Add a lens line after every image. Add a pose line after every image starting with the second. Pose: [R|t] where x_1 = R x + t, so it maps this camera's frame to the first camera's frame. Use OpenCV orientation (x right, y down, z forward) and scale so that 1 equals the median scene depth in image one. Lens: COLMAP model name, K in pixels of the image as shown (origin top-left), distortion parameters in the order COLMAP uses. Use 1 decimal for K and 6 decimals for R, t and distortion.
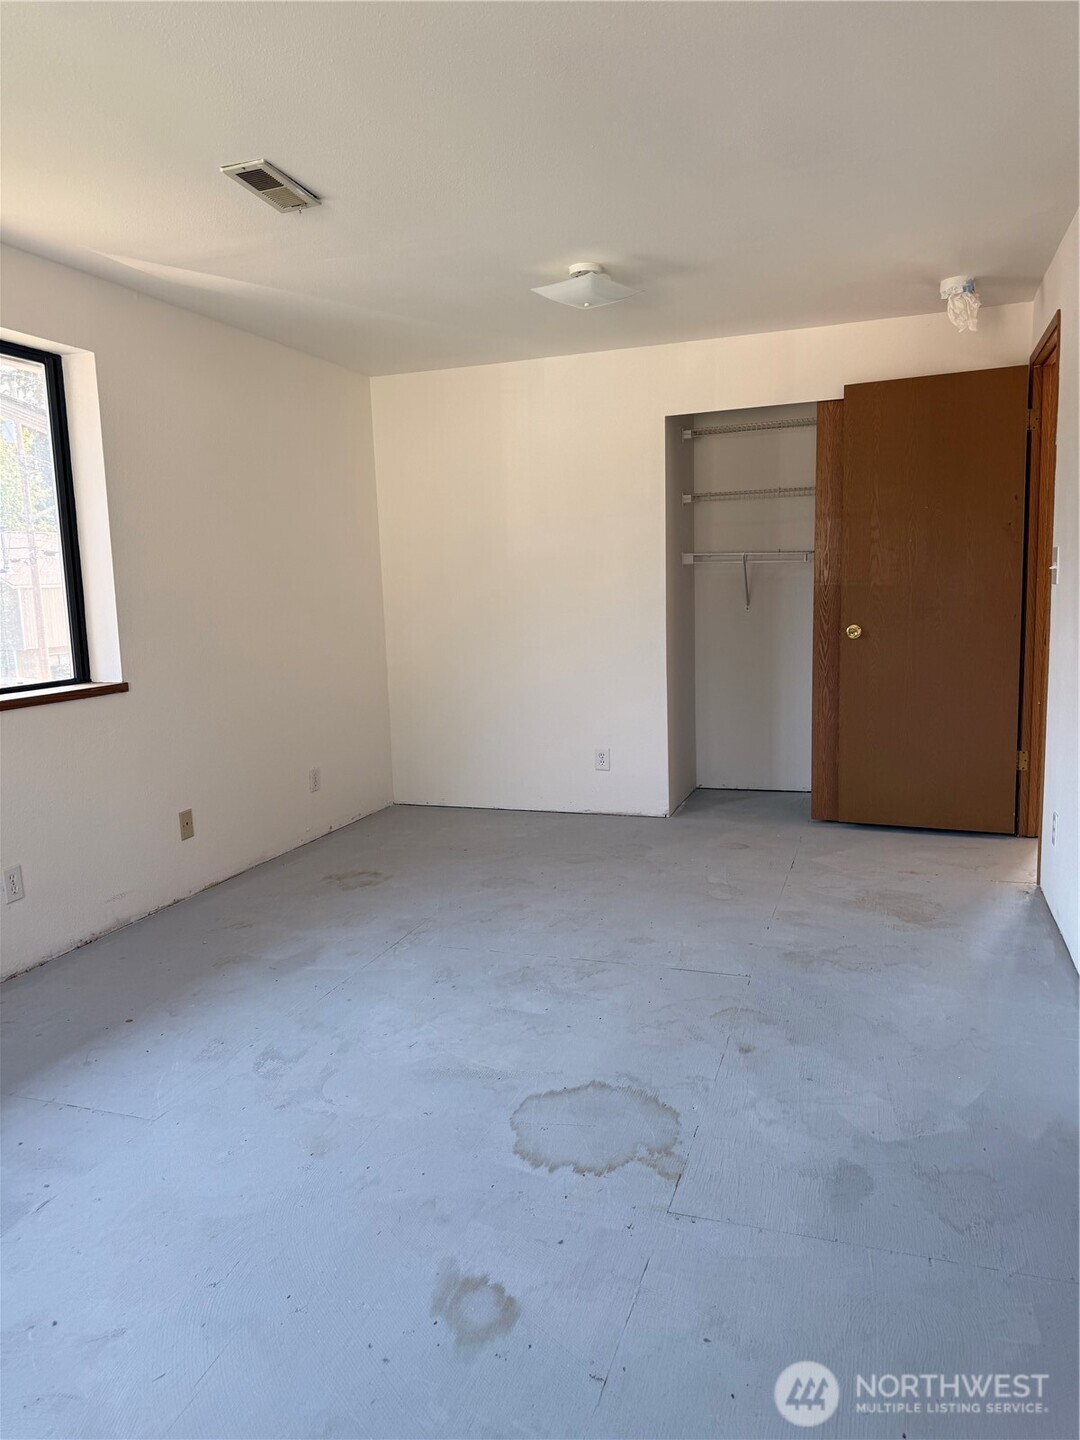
lens RADIAL K [[1024.0, 0, 525.4], [0, 1024.0, 715.8], [0, 0, 1]] dist [0.046070, -0.047854]
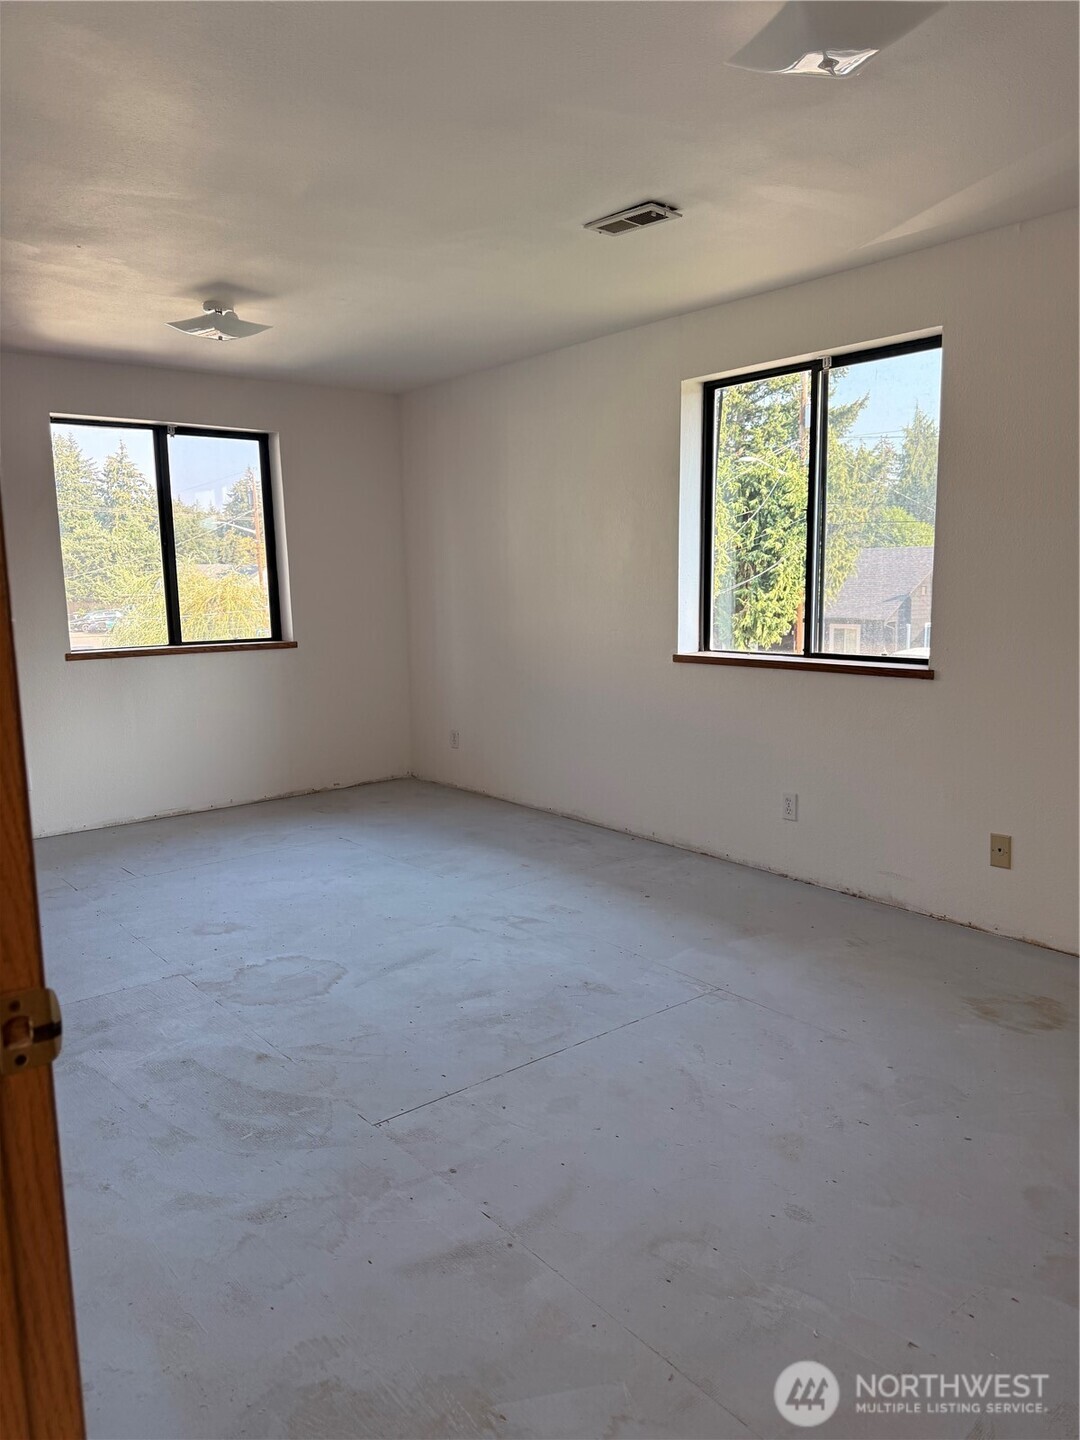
lens RADIAL K [[1024.0, 0, 545.0], [0, 1024.0, 713.2], [0, 0, 1]] dist [0.046070, -0.047854]
pose [[-0.509596, 0.160028, -0.845401, 0.858173], [-0.081062, 0.969252, 0.232335, -0.261937], [0.856587, 0.186927, -0.480955, 1.622165]]
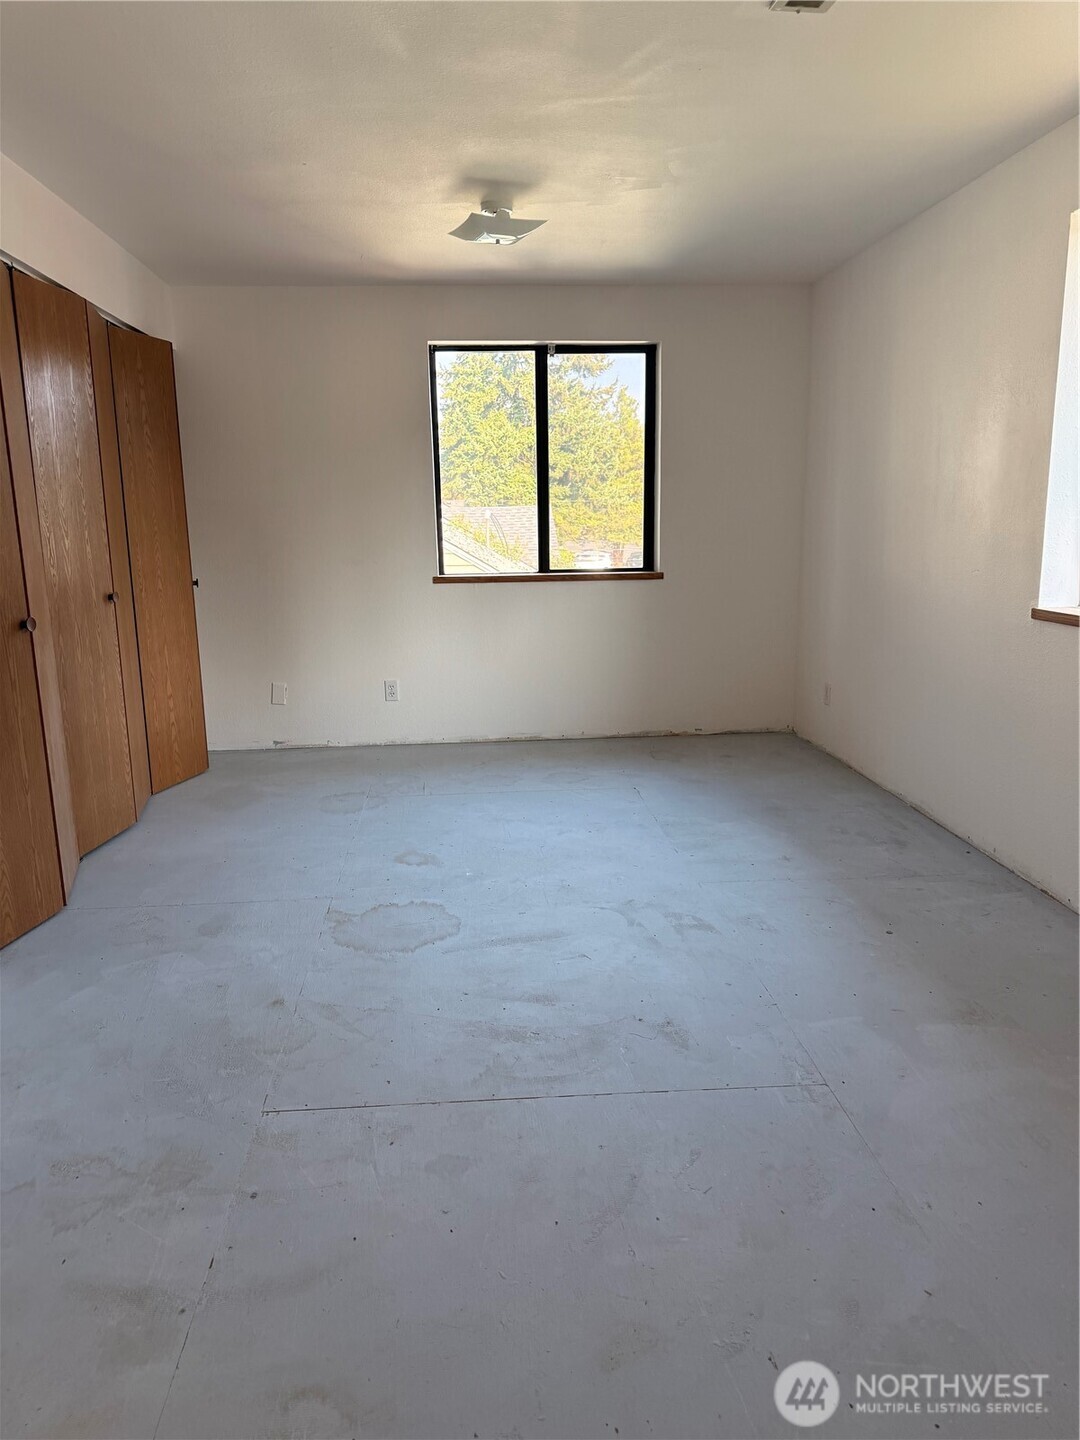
lens RADIAL K [[1024.0, 0, 532.4], [0, 1024.0, 717.5], [0, 0, 1]] dist [0.046070, -0.047854]
pose [[-0.913150, 0.127057, -0.387316, 0.328916], [-0.008518, 0.944025, 0.329764, -0.255155], [0.407535, 0.304423, -0.860954, 1.814421]]
